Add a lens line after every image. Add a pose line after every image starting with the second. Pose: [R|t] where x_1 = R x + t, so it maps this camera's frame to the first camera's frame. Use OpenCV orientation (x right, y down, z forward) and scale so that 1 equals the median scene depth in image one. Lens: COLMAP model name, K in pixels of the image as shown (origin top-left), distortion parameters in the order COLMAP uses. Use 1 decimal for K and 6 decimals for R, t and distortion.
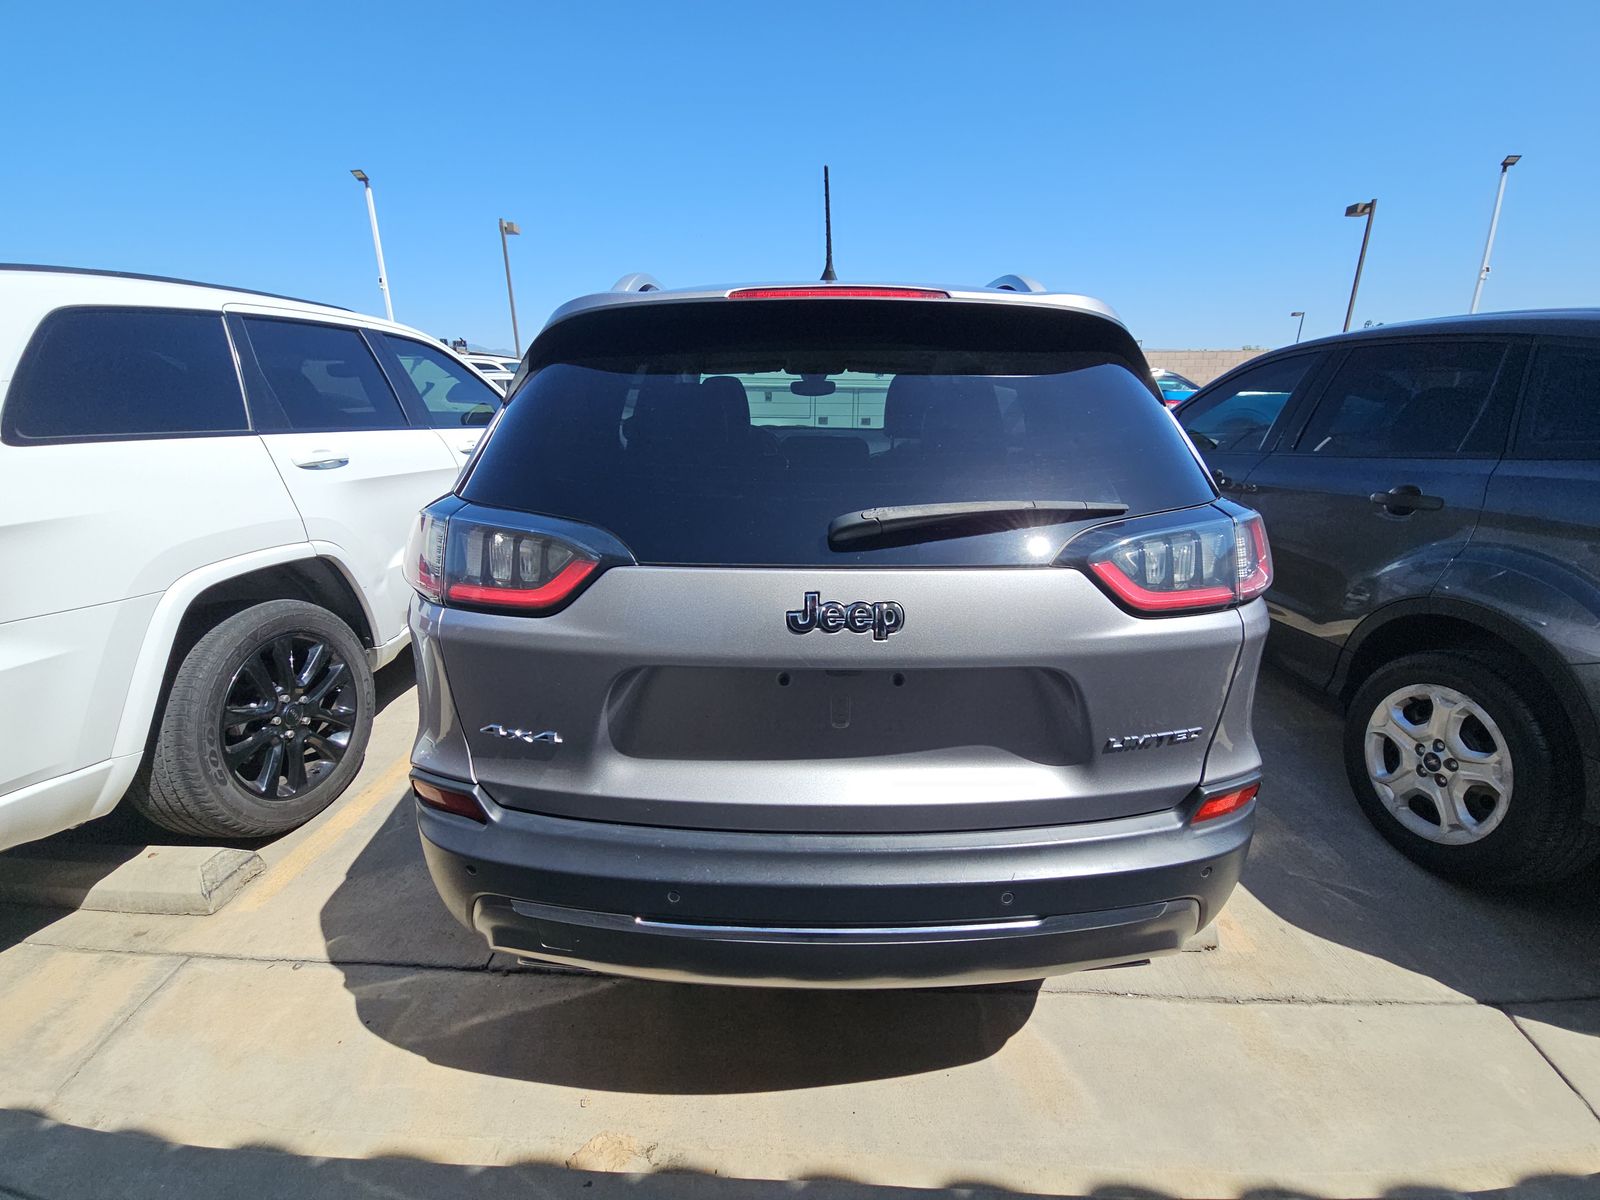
lens RADIAL K [[650.4, 0, 799.8], [0, 650.4, 593.9], [0, 0, 1]] dist [0.002192, -0.000919]
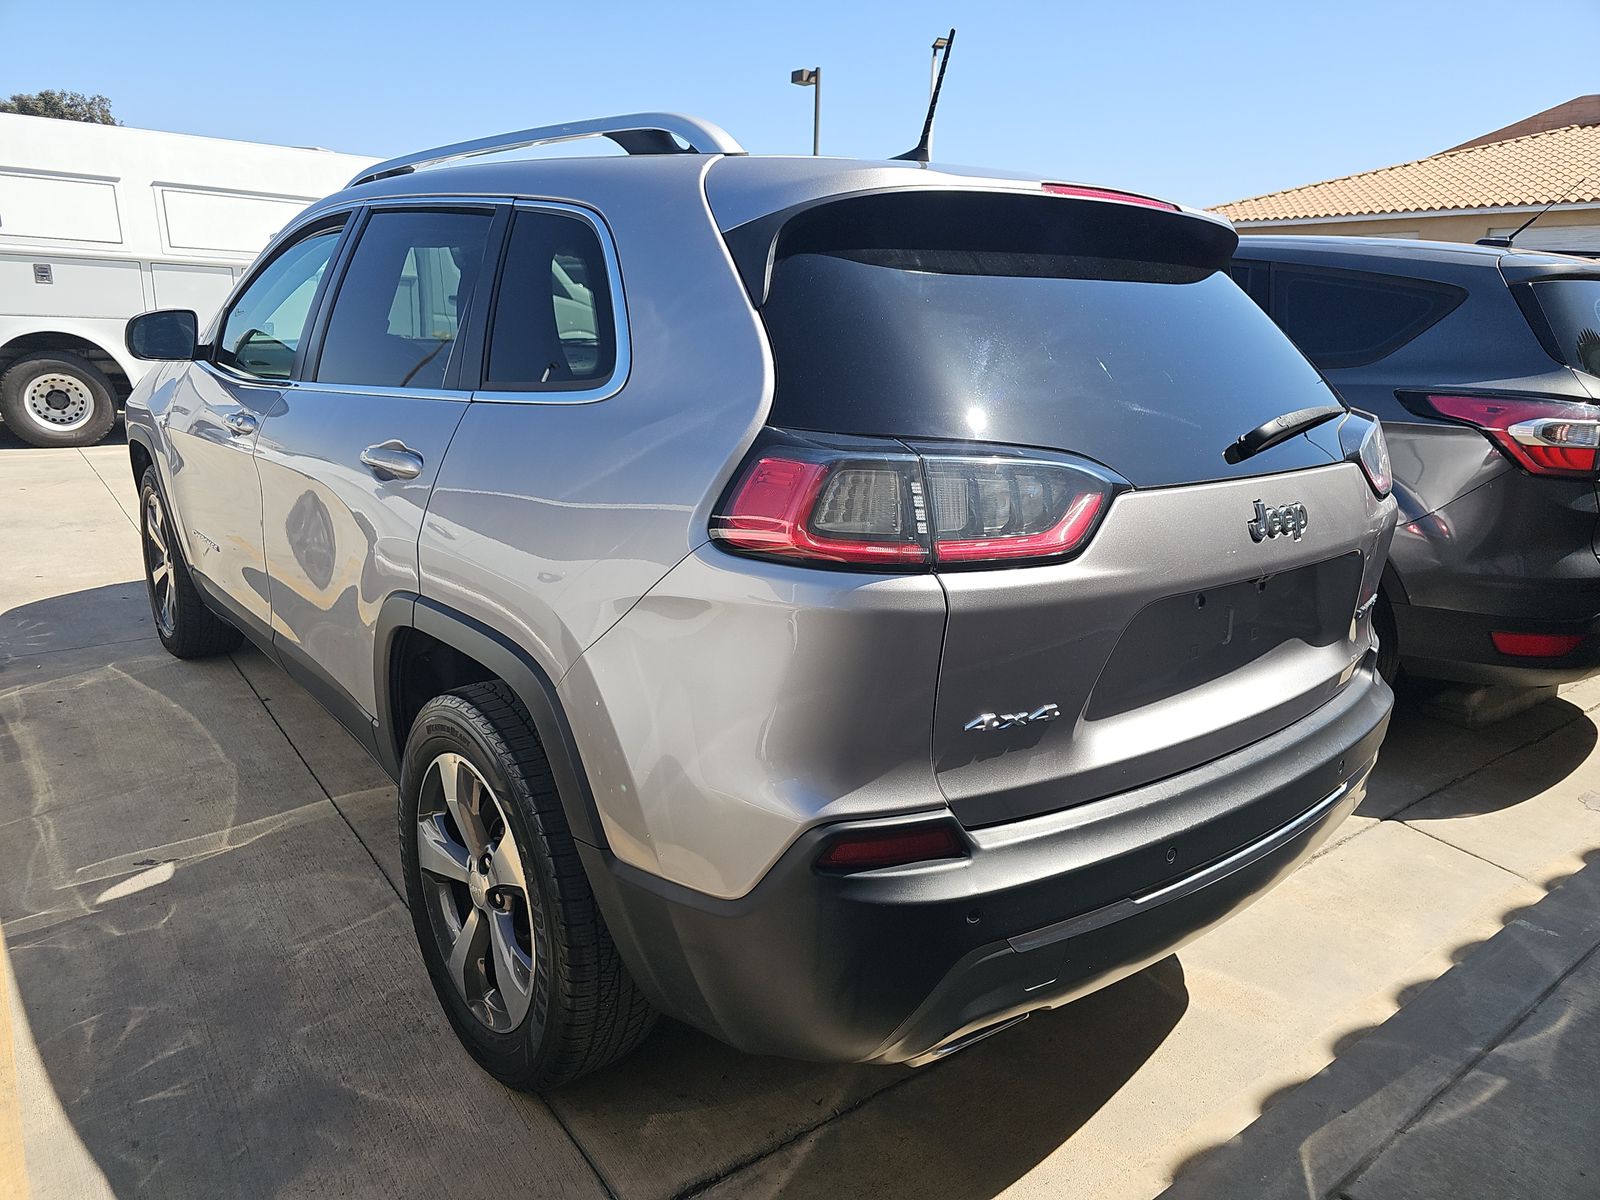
lens RADIAL K [[1078.7, 0, 807.1], [0, 1078.7, 606.3], [0, 0, 1]] dist [0.007559, 0.008310]
pose [[0.770864, -0.145399, 0.620184, -1.329087], [0.155436, 0.987106, 0.038220, -0.011103], [-0.617744, 0.066936, 0.783525, 0.098634]]
